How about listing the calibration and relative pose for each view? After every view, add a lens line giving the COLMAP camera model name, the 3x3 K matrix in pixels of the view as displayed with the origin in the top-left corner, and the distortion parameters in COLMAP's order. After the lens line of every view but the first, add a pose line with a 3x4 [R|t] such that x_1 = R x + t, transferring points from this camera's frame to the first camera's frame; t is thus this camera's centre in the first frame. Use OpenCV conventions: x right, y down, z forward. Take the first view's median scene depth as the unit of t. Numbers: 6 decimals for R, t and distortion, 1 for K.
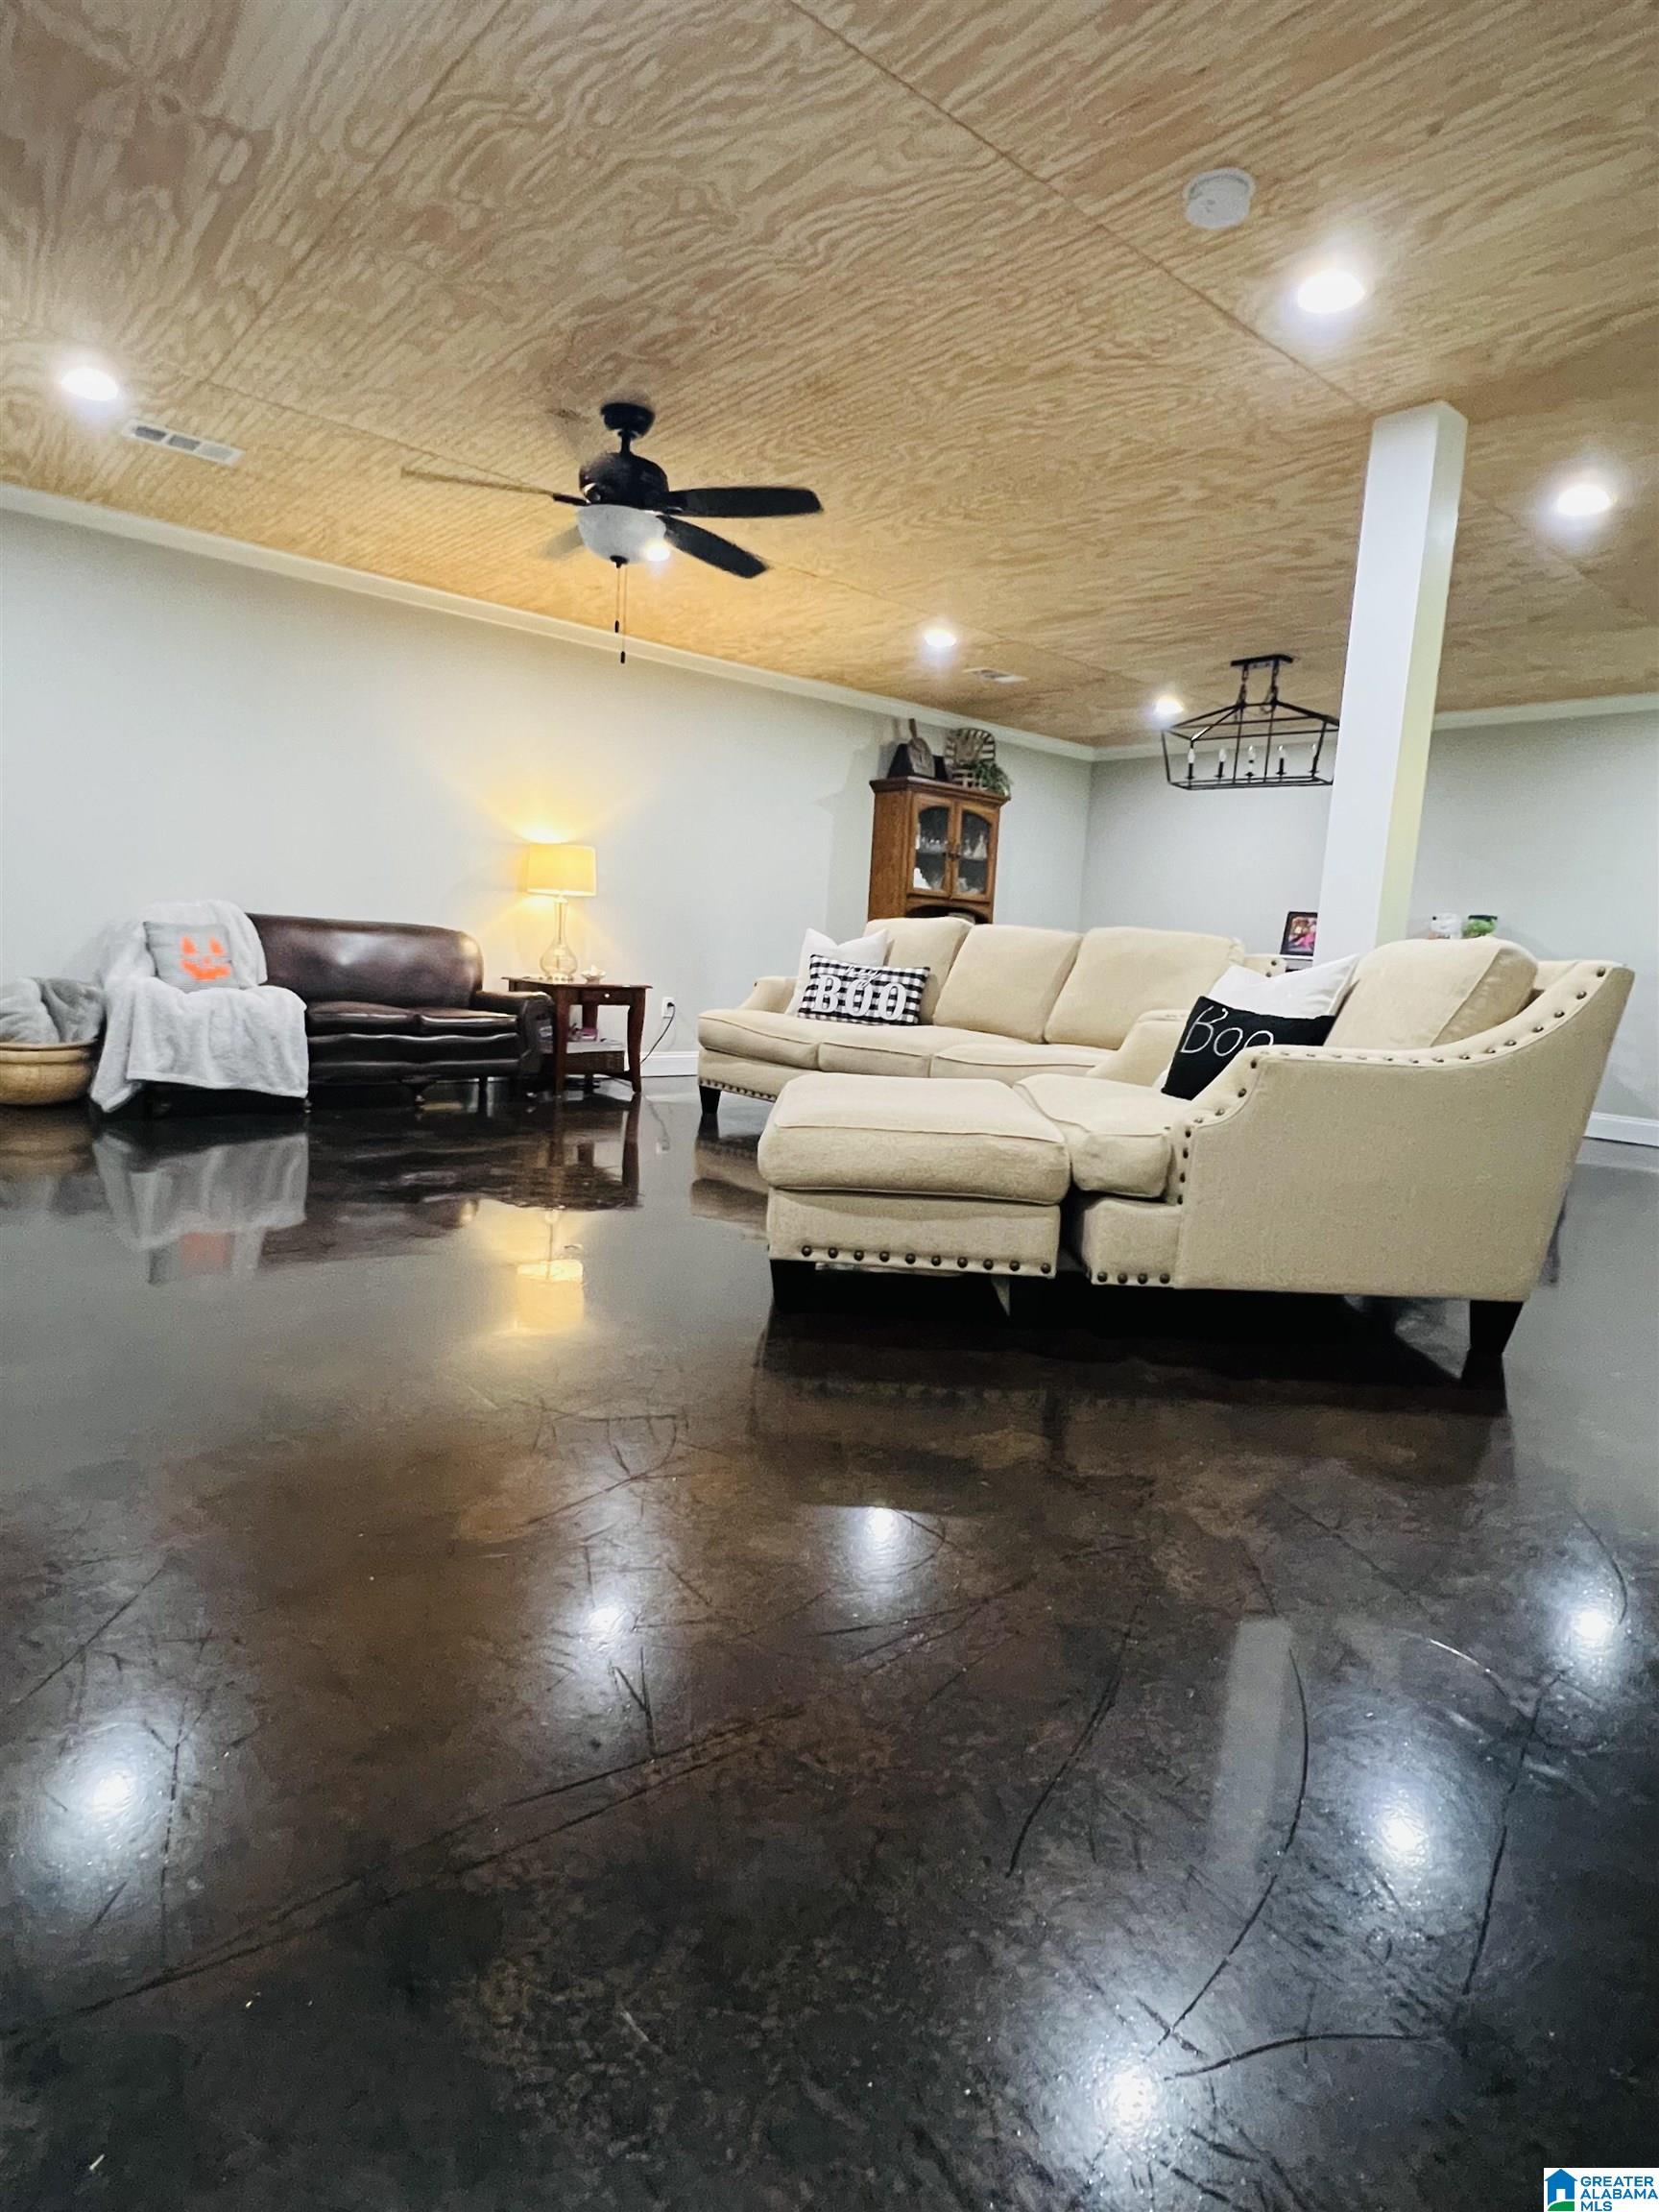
lens RADIAL K [[1176.1, 0, 835.9], [0, 1176.1, 1111.5], [0, 0, 1]] dist [-0.003868, -0.000569]
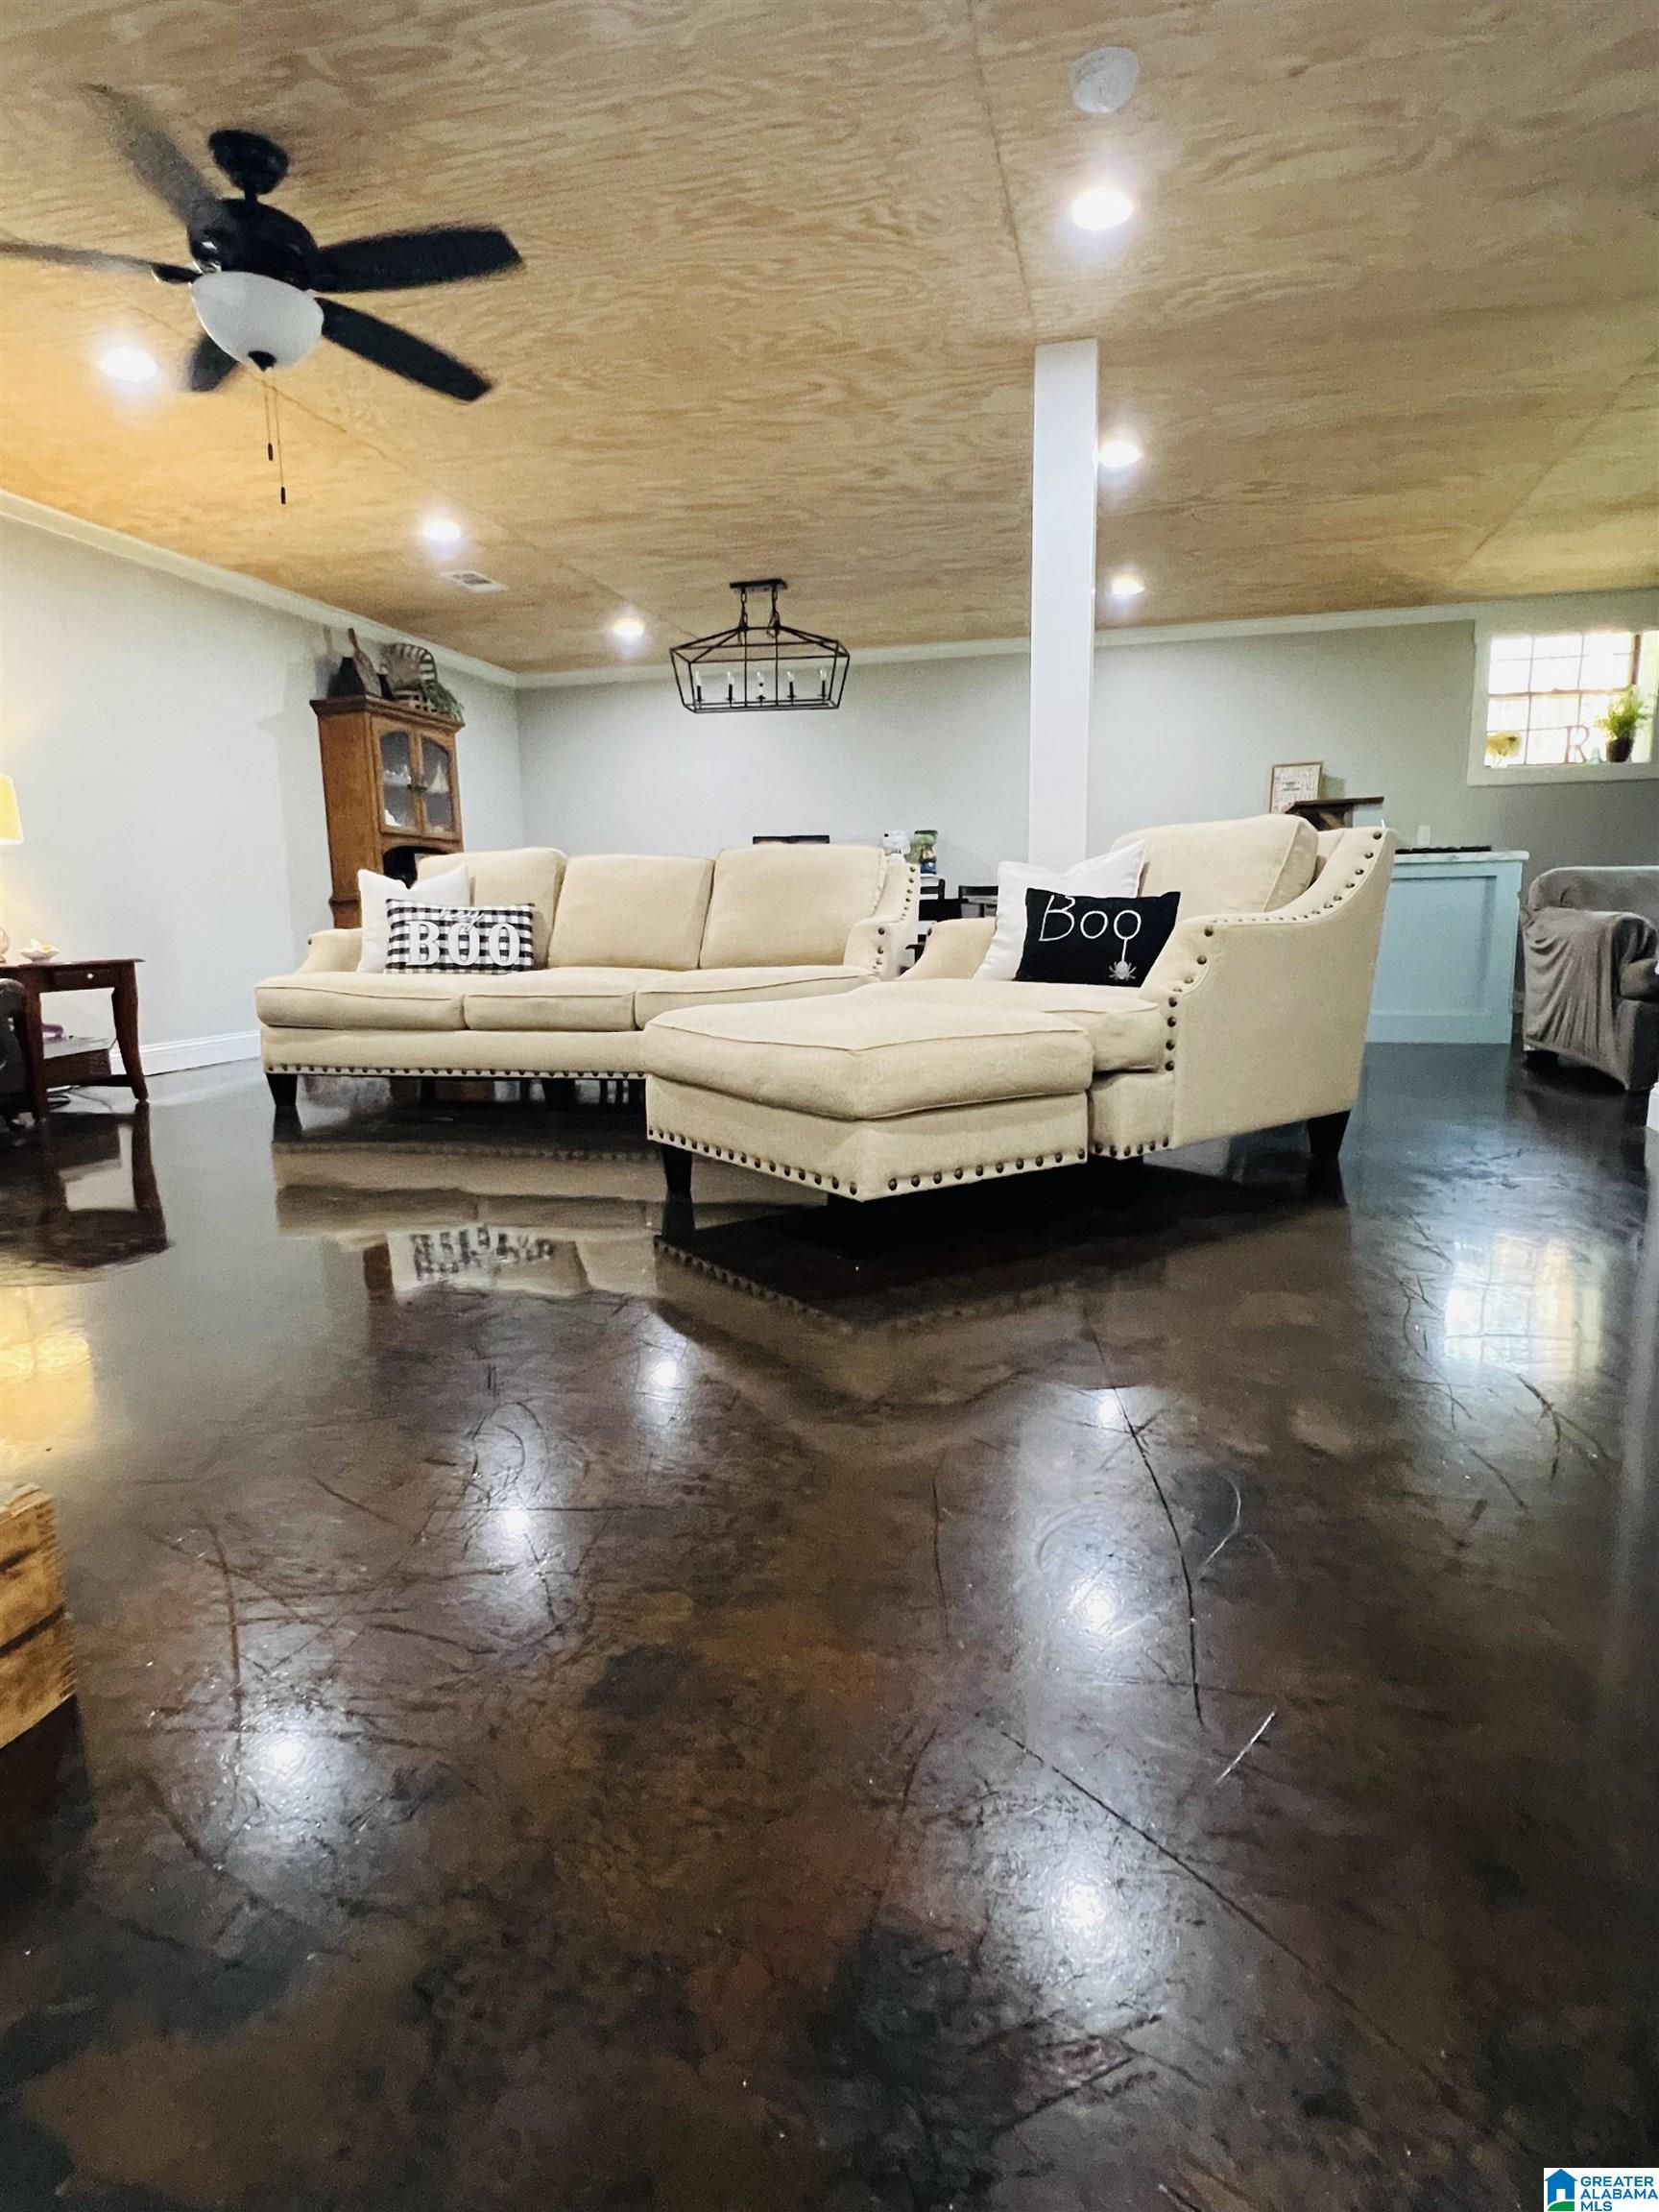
lens RADIAL K [[1176.1, 0, 835.9], [0, 1176.1, 1111.5], [0, 0, 1]] dist [-0.003868, -0.000569]
pose [[0.822016, -0.167129, 0.544387, -0.243025], [0.144766, 0.985887, 0.084078, -0.007991], [-0.550756, 0.009696, 0.834610, 0.125798]]
